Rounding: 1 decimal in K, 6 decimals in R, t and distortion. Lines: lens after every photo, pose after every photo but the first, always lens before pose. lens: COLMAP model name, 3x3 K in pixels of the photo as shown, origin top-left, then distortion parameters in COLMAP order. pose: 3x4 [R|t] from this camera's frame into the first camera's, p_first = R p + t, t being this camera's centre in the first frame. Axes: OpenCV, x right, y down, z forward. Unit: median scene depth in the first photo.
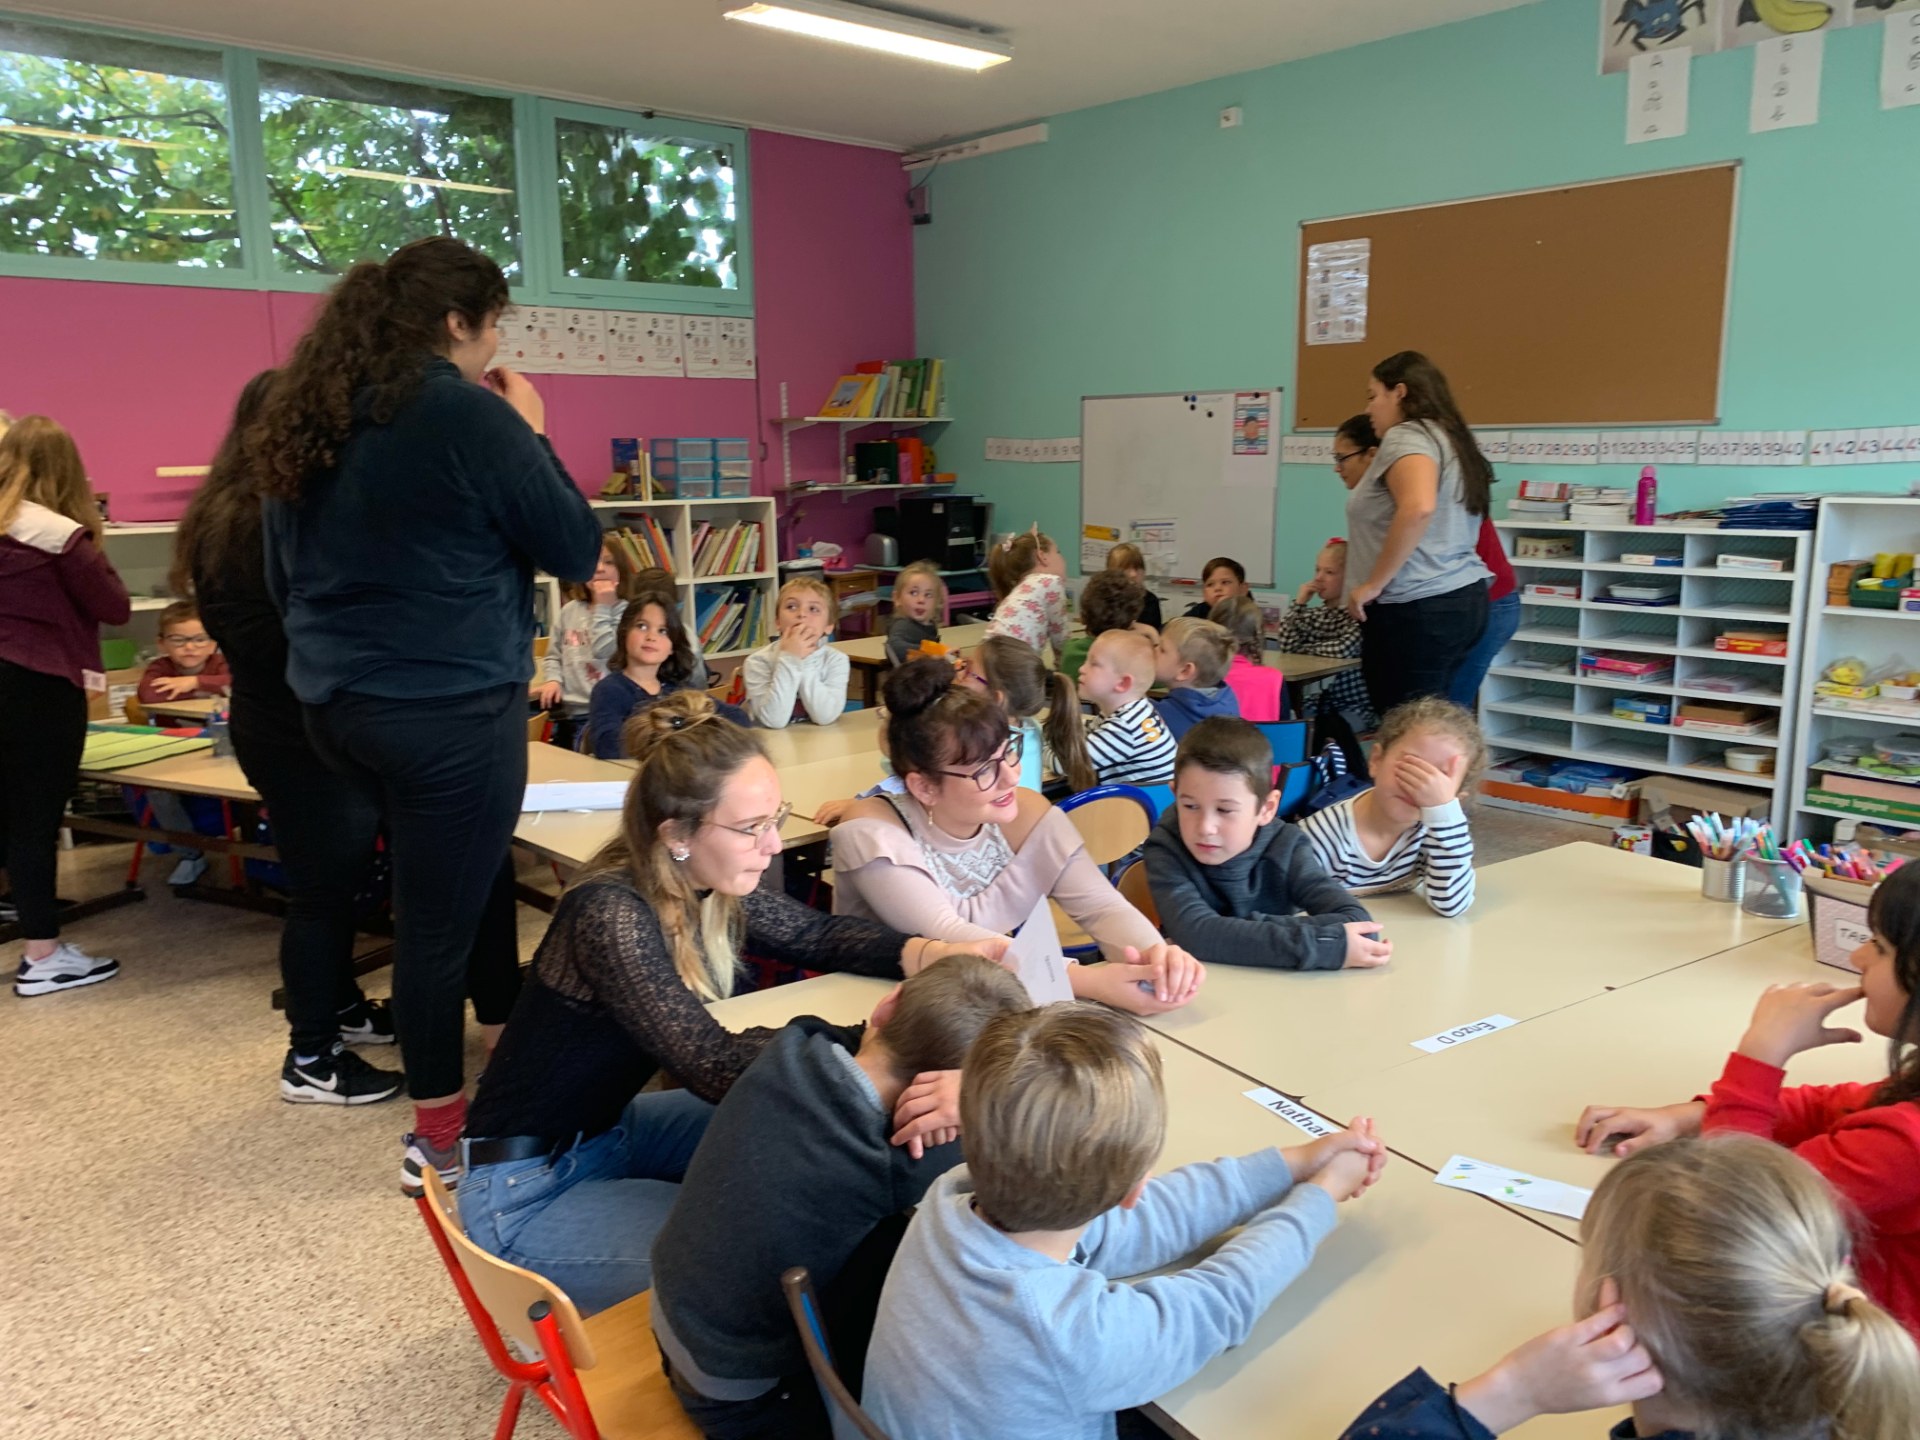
lens RADIAL K [[1452.4, 0, 960.0], [0, 1452.4, 720.0], [0, 0, 1]] dist [-0.132354, -0.001549]
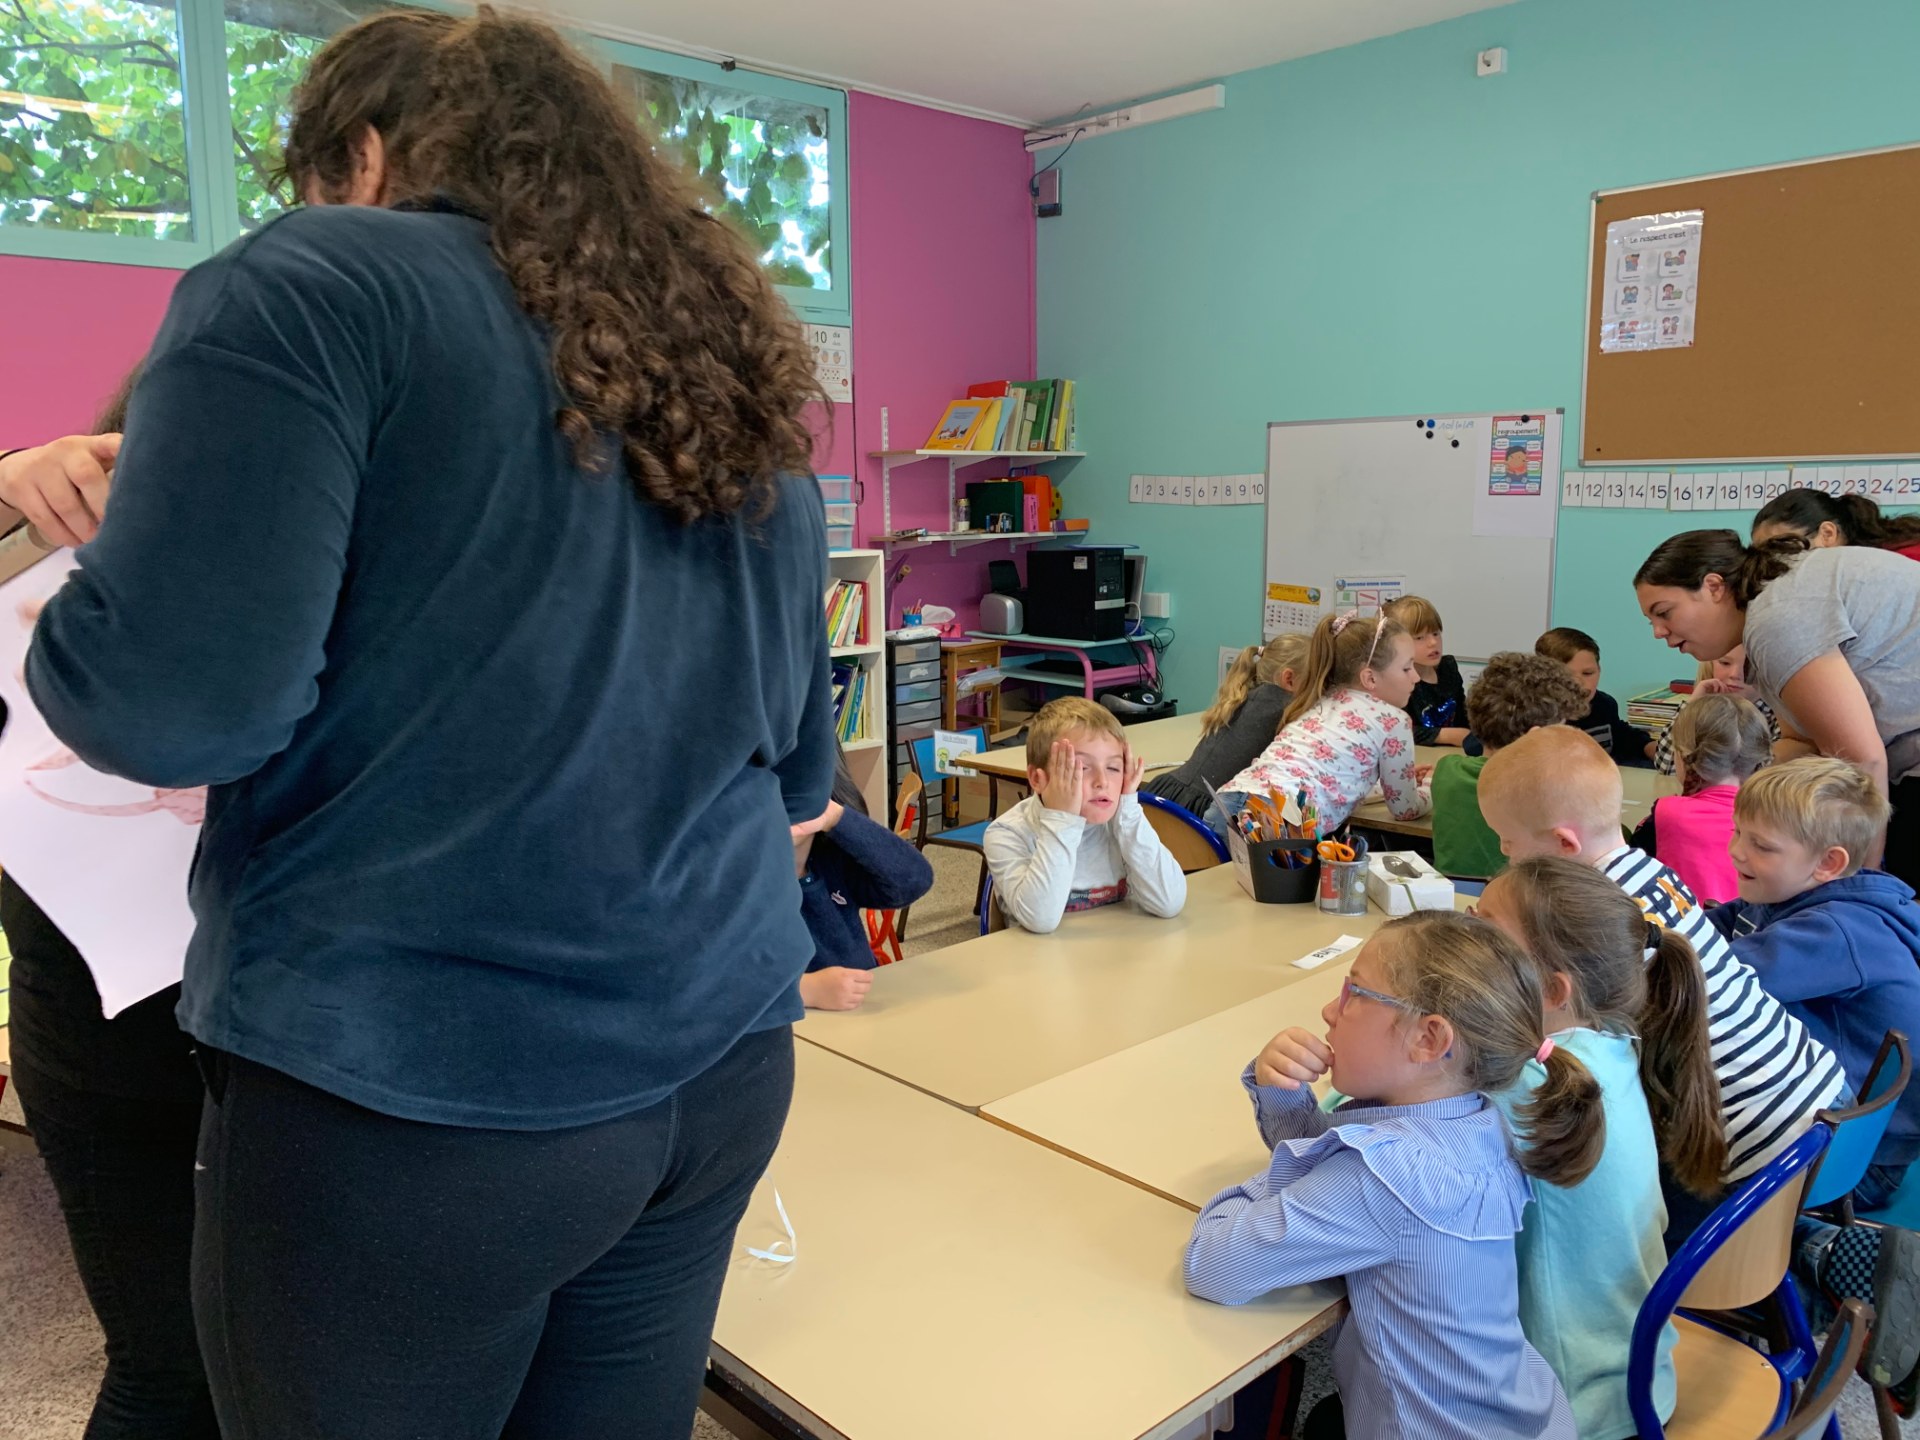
lens RADIAL K [[1466.8, 0, 960.0], [0, 1466.8, 720.0], [0, 0, 1]] dist [-0.188110, 0.068965]
pose [[0.999932, -0.005650, -0.010200, -0.075838], [0.005307, 0.999430, -0.033326, -0.034016], [0.010382, 0.033270, 0.999392, 0.202322]]
